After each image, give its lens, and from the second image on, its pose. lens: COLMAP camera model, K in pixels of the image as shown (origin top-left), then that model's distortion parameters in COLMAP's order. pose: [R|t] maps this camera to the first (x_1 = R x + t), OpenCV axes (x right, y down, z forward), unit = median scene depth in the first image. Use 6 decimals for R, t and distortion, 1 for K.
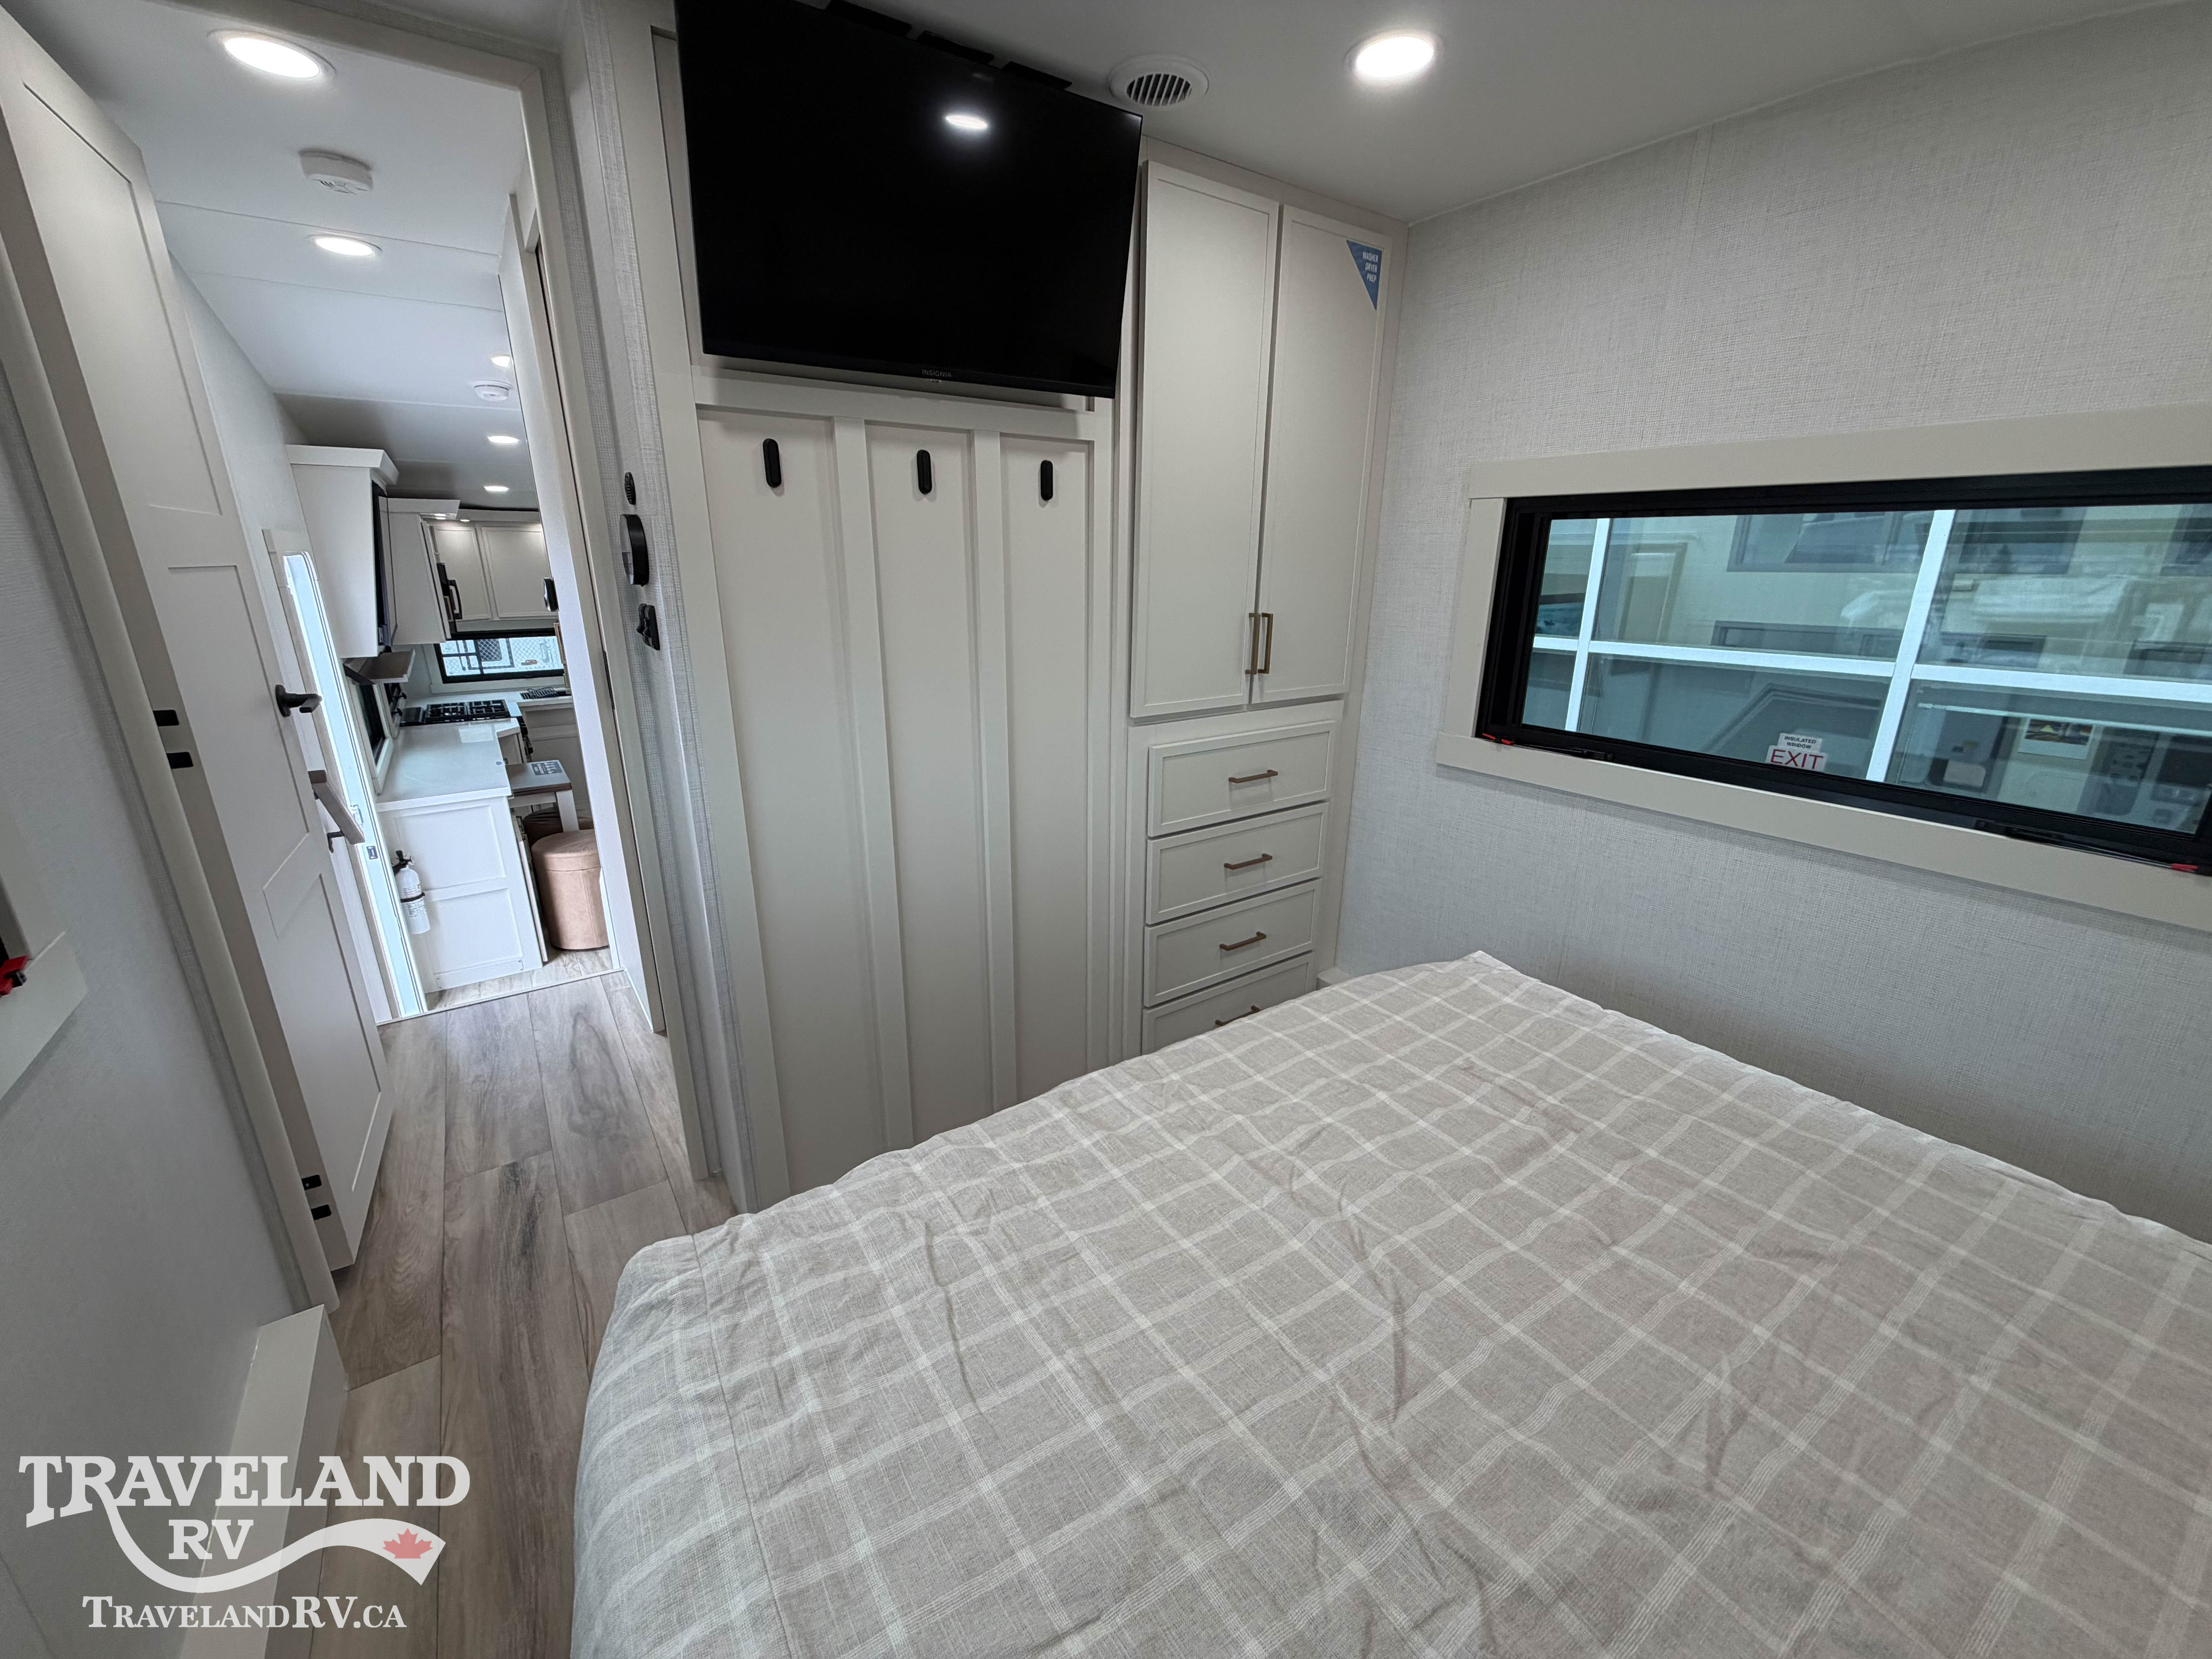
lens RADIAL K [[880.6, 0, 1096.4], [0, 880.6, 827.3], [0, 0, 1]] dist [0.000721, -0.000019]
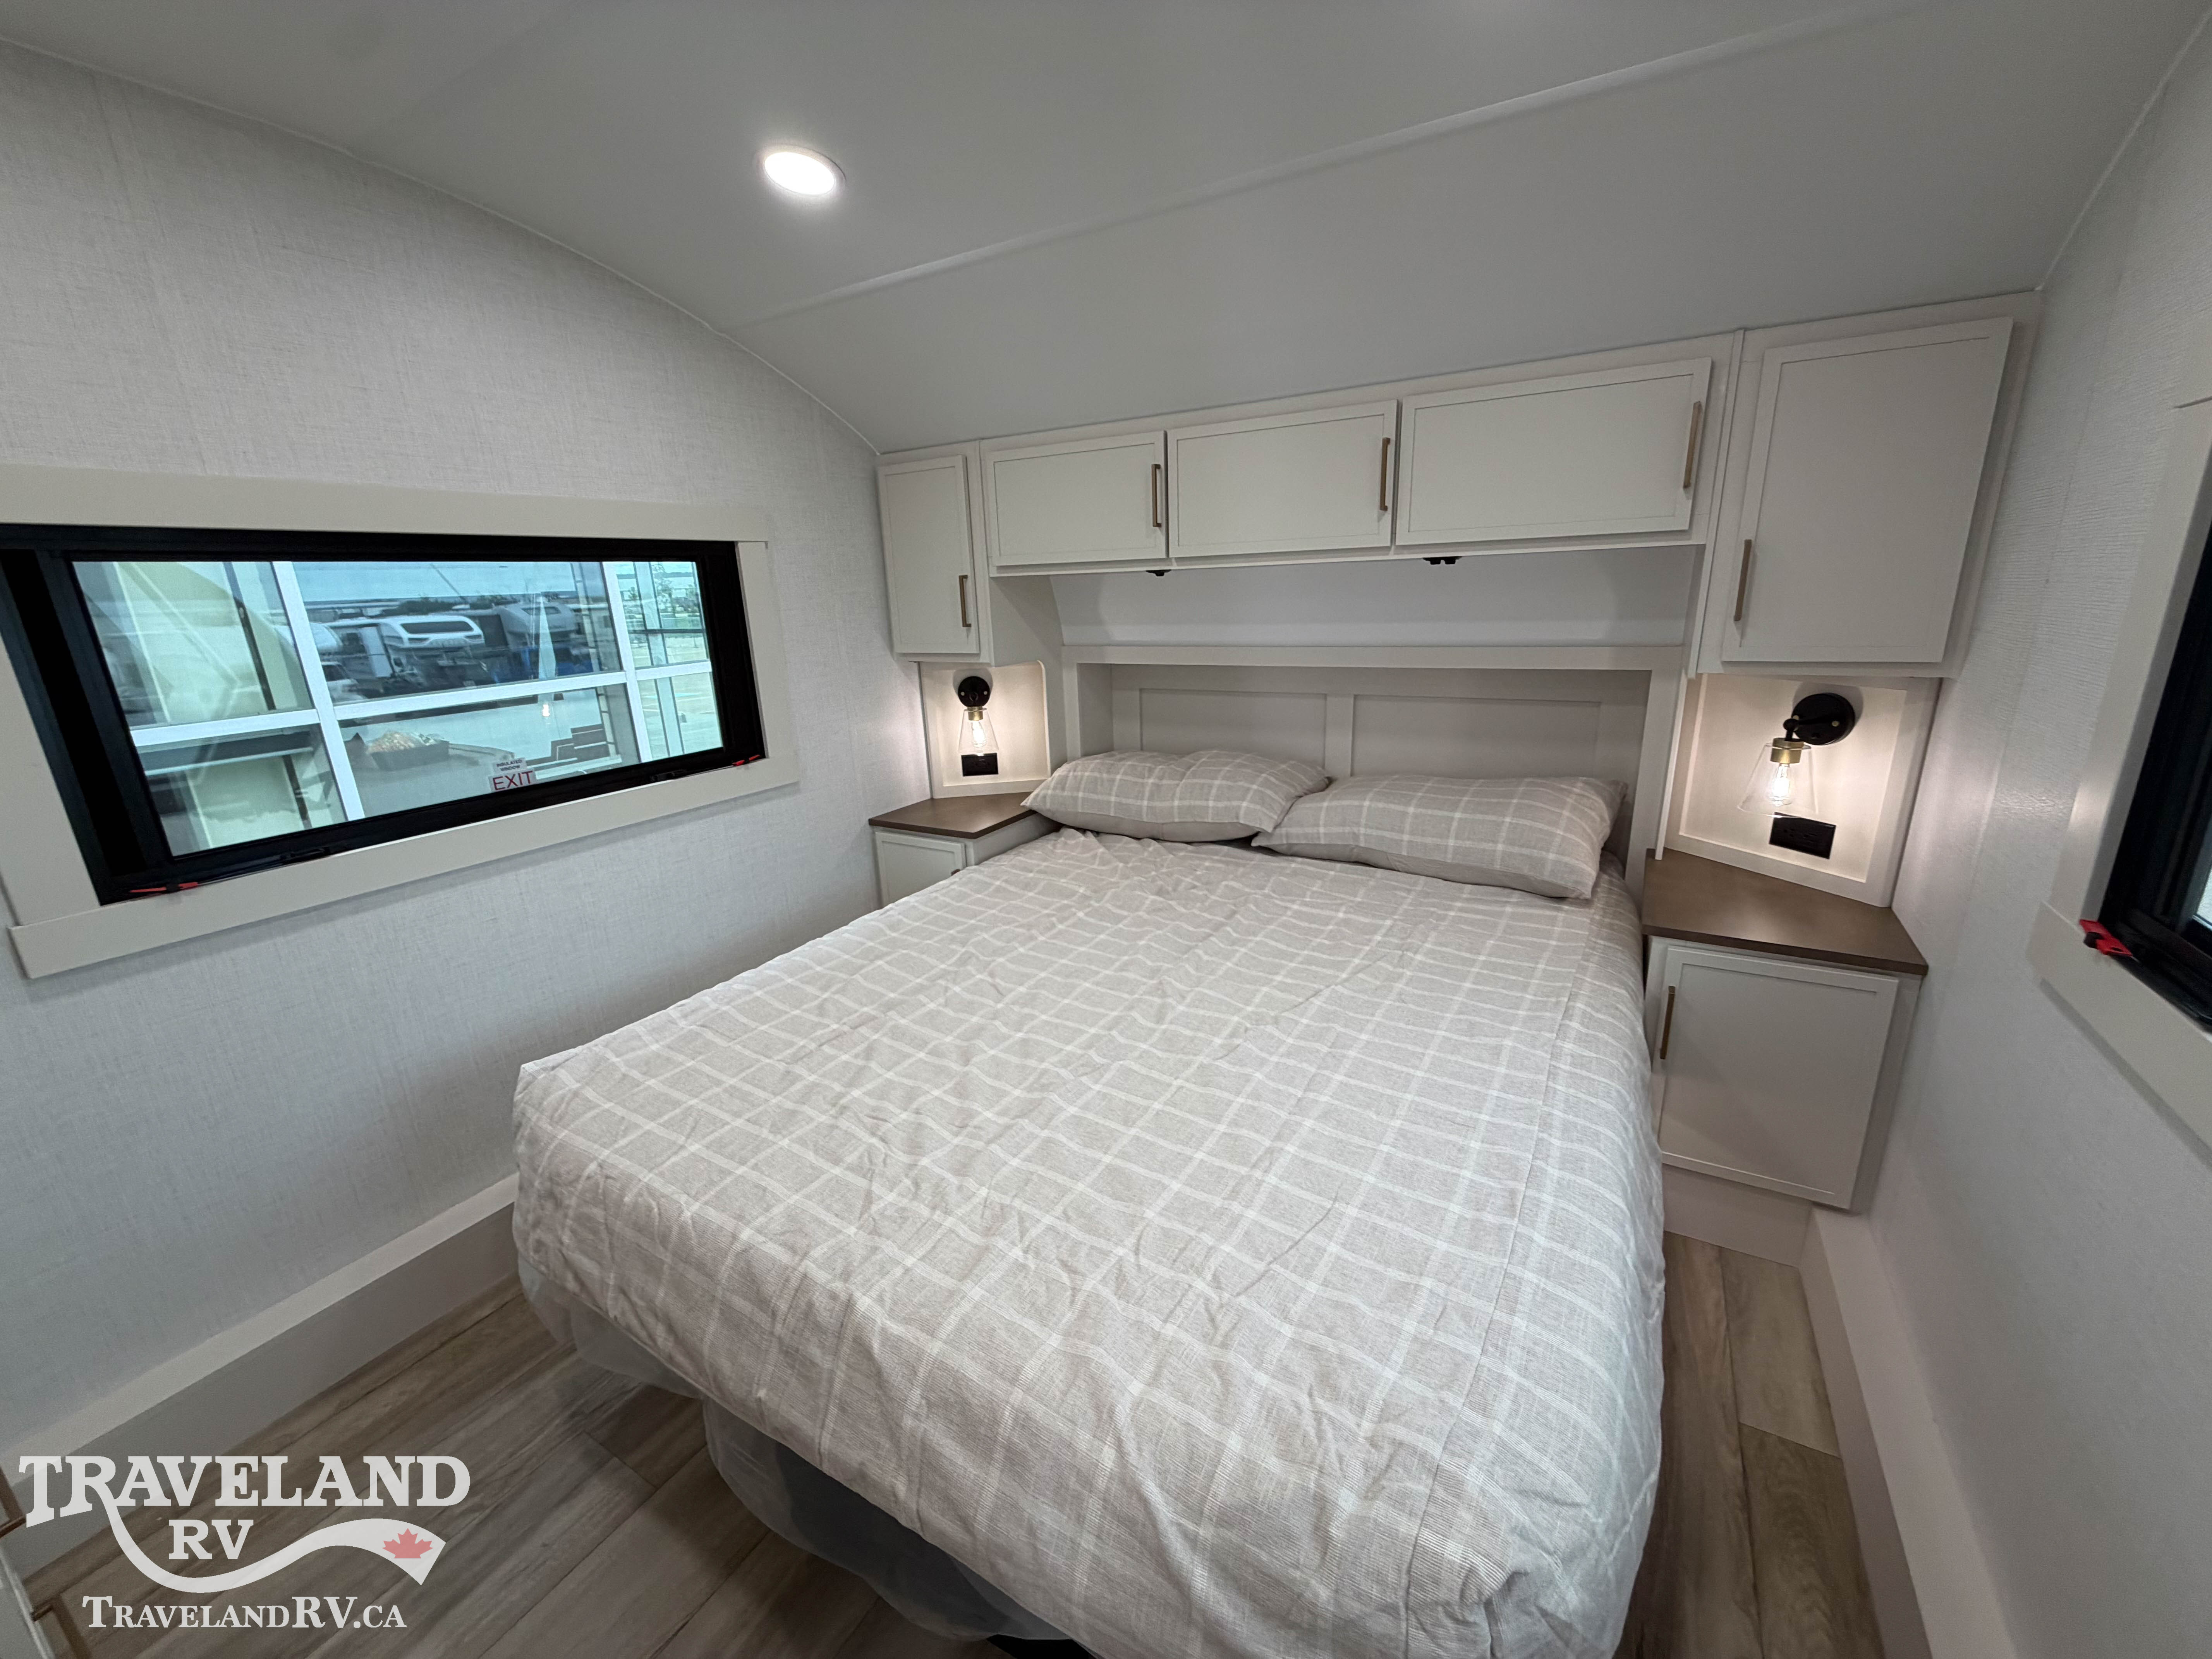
lens RADIAL K [[880.6, 0, 1096.4], [0, 880.6, 827.3], [0, 0, 1]] dist [0.000721, -0.000019]
pose [[-0.411103, -0.230160, 0.882055, -0.441104], [0.309810, 0.874731, 0.372644, -0.186598], [-0.857328, 0.426465, -0.288299, 0.630654]]
